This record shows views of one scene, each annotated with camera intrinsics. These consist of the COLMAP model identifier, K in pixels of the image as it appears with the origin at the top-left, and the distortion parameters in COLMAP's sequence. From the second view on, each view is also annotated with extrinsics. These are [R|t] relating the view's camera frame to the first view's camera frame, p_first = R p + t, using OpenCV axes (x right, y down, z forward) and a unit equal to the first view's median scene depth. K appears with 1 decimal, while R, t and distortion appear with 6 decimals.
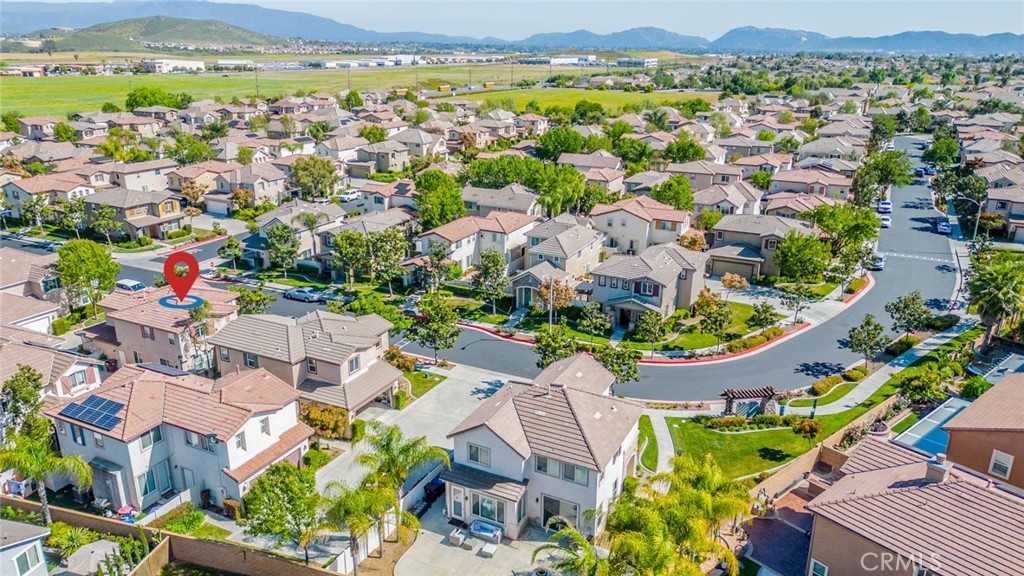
lens RADIAL K [[716.8, 0, 512.0], [0, 716.8, 288.0], [0, 0, 1]] dist [0.075893, -0.083899]
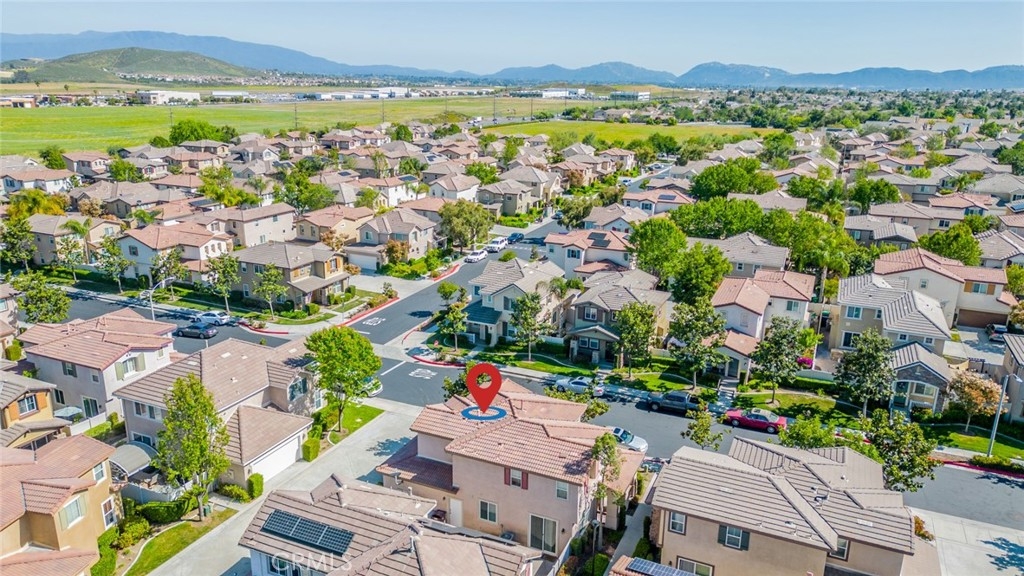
lens RADIAL K [[716.8, 0, 512.0], [0, 716.8, 288.0], [0, 0, 1]] dist [0.075893, -0.083899]
pose [[0.999109, -0.006752, 0.041669, -0.160621], [0.008501, 0.999084, -0.041933, -0.026506], [-0.041348, 0.042250, 0.998251, 0.096056]]
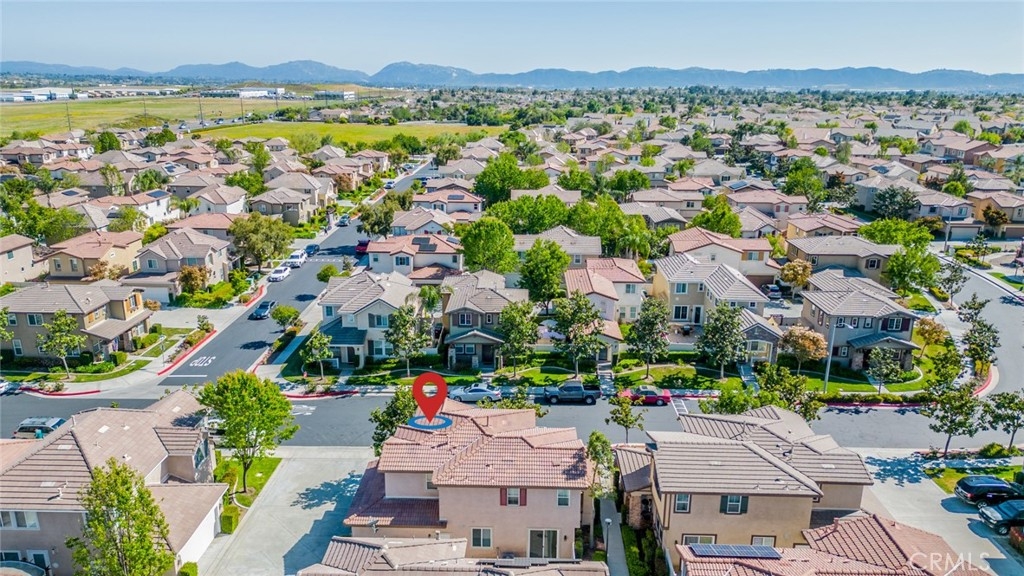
lens RADIAL K [[716.8, 0, 512.0], [0, 716.8, 288.0], [0, 0, 1]] dist [0.075893, -0.083899]
pose [[0.902543, -0.119863, 0.413582, -0.226903], [0.137178, 0.990470, -0.012303, -0.035703], [-0.408166, 0.067838, 0.910384, 0.117554]]
